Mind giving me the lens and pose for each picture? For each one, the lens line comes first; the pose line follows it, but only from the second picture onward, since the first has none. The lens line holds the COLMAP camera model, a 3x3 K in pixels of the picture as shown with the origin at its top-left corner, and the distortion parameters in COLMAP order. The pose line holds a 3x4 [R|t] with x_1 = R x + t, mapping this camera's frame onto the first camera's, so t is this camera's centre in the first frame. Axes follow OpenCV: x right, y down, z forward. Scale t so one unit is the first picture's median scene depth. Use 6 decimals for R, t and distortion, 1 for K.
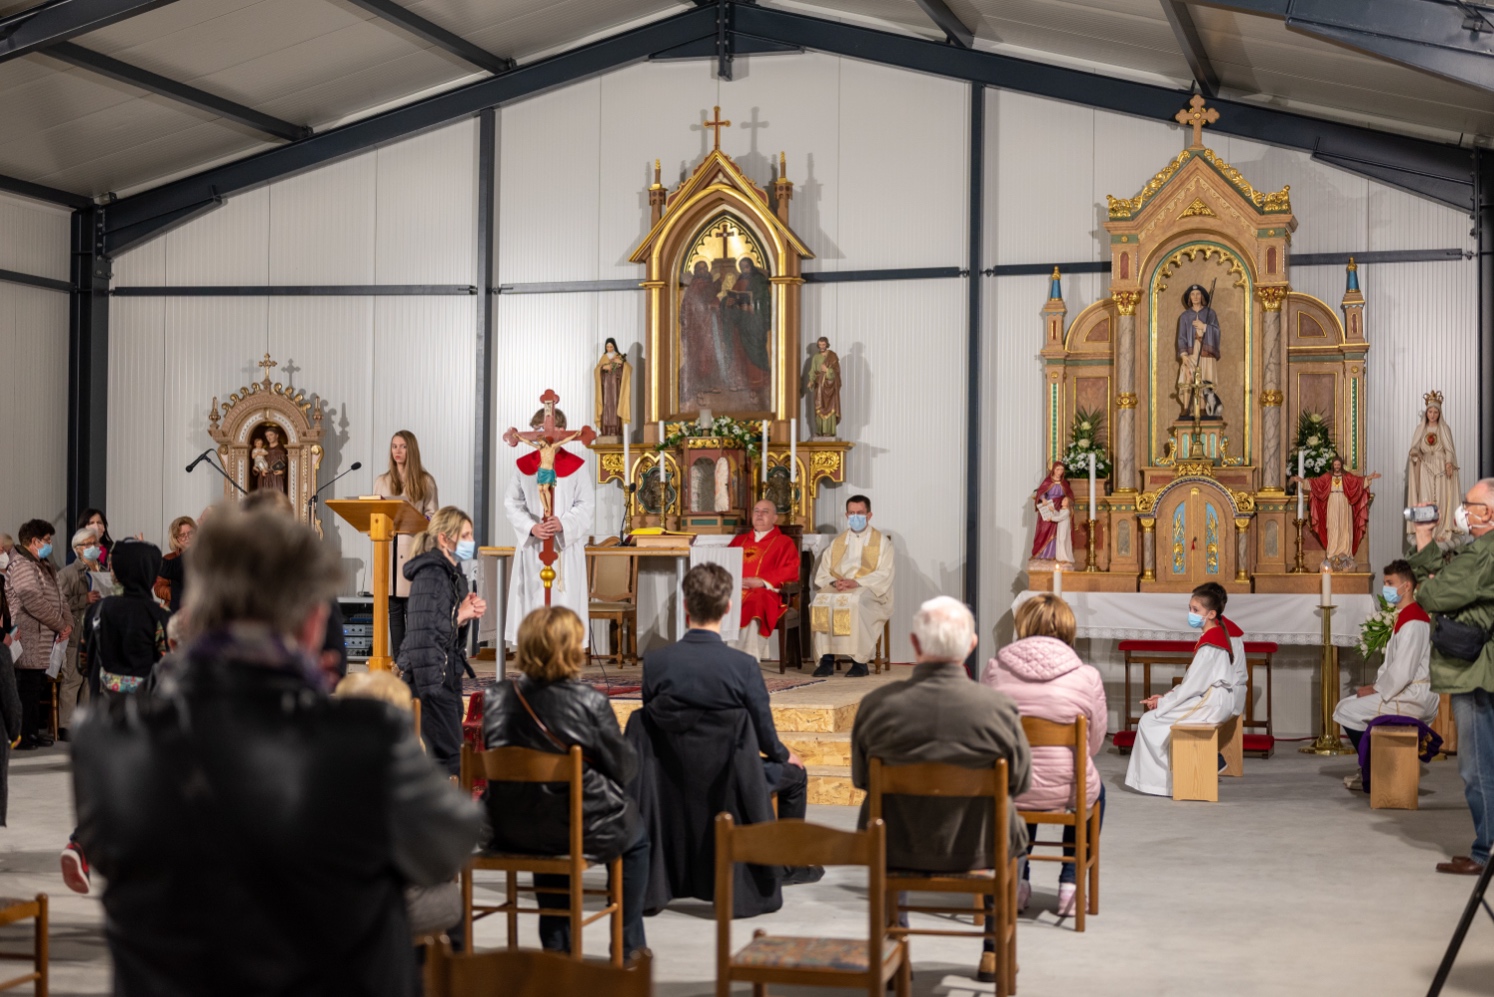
lens RADIAL K [[2164.1, 0, 747.0], [0, 2164.1, 498.5], [0, 0, 1]] dist [-0.002987, -0.006330]
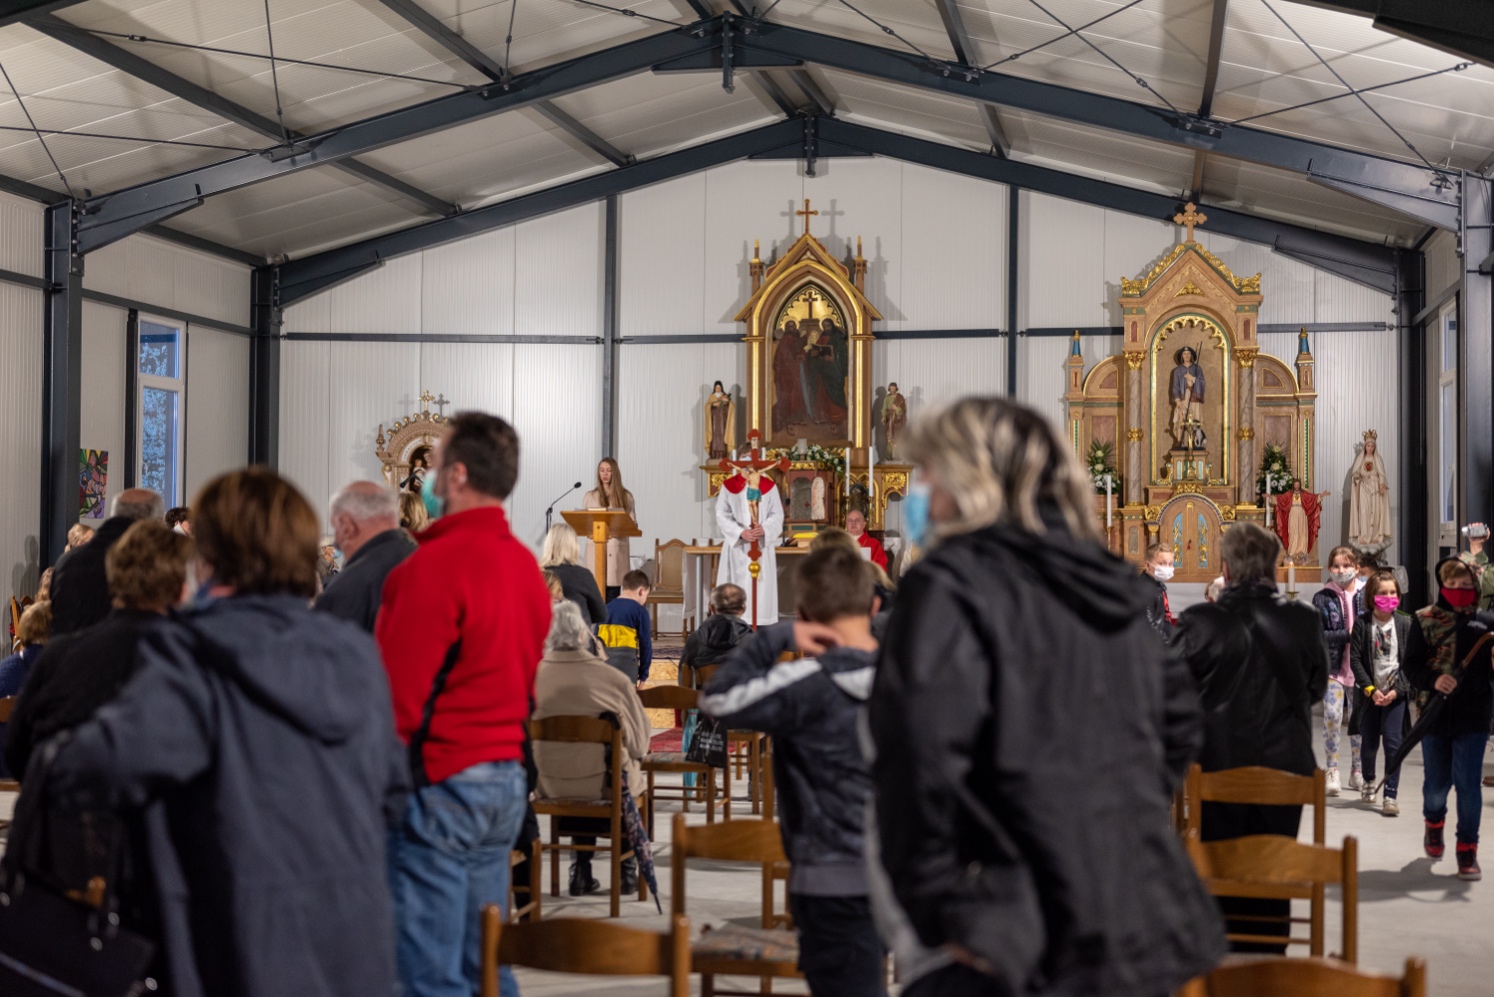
lens RADIAL K [[2164.1, 0, 747.0], [0, 2164.1, 498.5], [0, 0, 1]] dist [-0.002987, -0.006330]
pose [[0.994276, 0.002077, 0.106824, -0.190513], [-0.002012, 0.999998, -0.000711, -0.005405], [-0.106825, 0.000492, 0.994278, -0.263316]]
